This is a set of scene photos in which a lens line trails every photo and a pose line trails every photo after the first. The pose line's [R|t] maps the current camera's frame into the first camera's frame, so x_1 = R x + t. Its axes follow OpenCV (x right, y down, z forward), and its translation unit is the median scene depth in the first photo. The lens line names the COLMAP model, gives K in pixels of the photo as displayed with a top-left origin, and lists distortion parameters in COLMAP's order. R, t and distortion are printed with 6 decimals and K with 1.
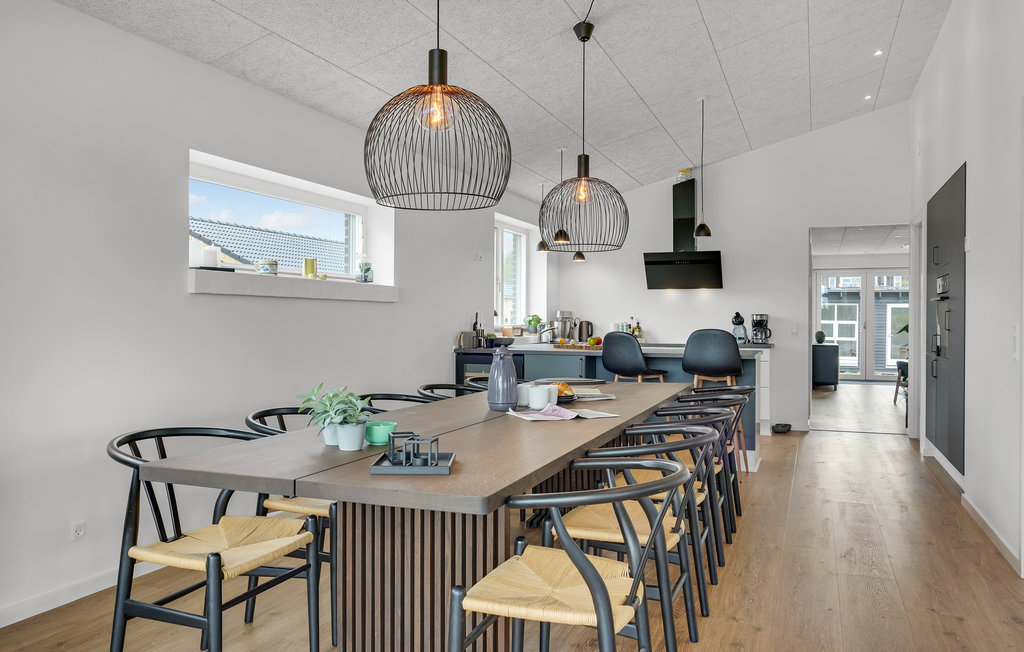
lens RADIAL K [[749.9, 0, 510.7], [0, 749.9, 322.3], [0, 0, 1]] dist [-0.002058, -0.003670]
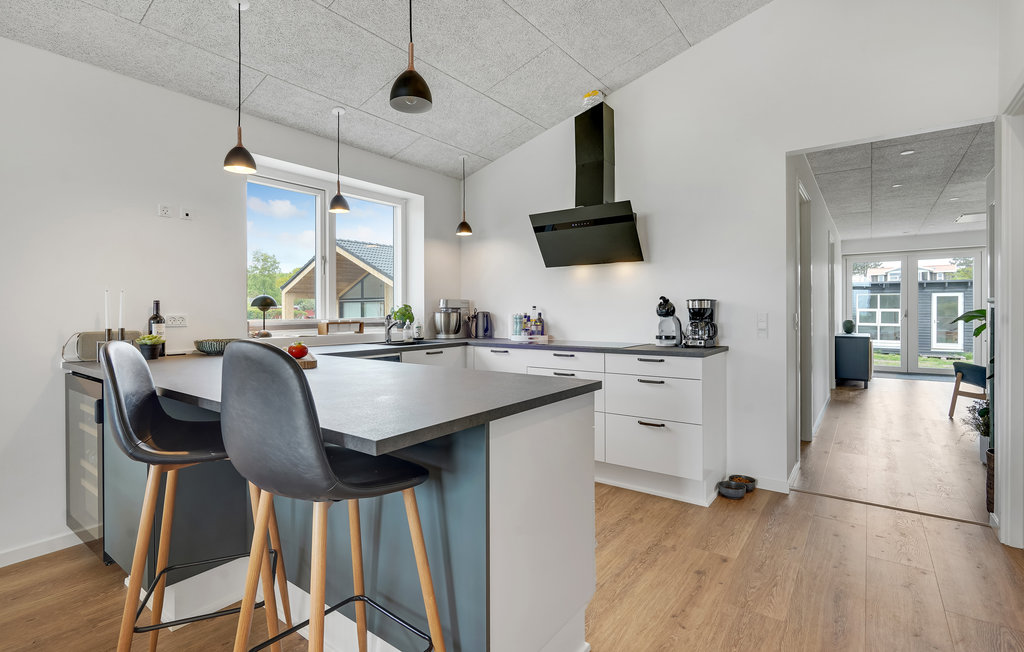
lens RADIAL K [[487.5, 0, 511.0], [0, 487.5, 311.9], [0, 0, 1]] dist [0.006044, 0.000801]
pose [[0.970597, -0.007966, -0.240580, 0.256523], [0.007679, 0.999968, -0.002132, -0.000559], [0.240590, 0.000222, 0.970627, 0.524655]]
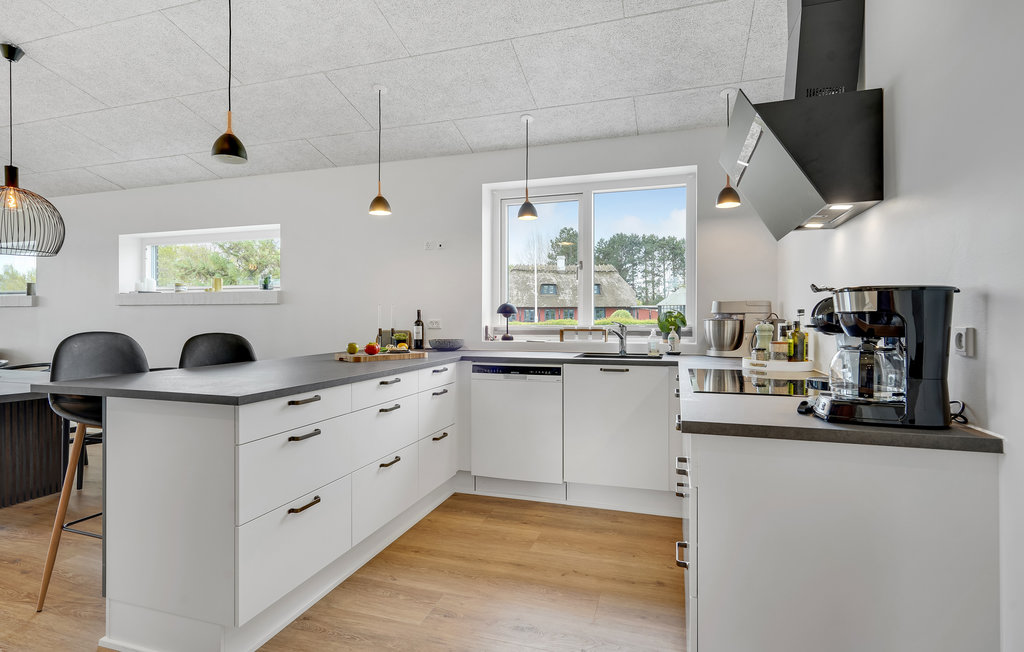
lens RADIAL K [[511.8, 0, 517.0], [0, 511.8, 324.7], [0, 0, 1]] dist [-0.029128, 0.000498]
pose [[0.102480, 0.007128, -0.994710, 0.430174], [-0.001938, 0.999974, 0.006966, -0.000150], [0.994733, 0.001214, 0.102491, 0.814555]]
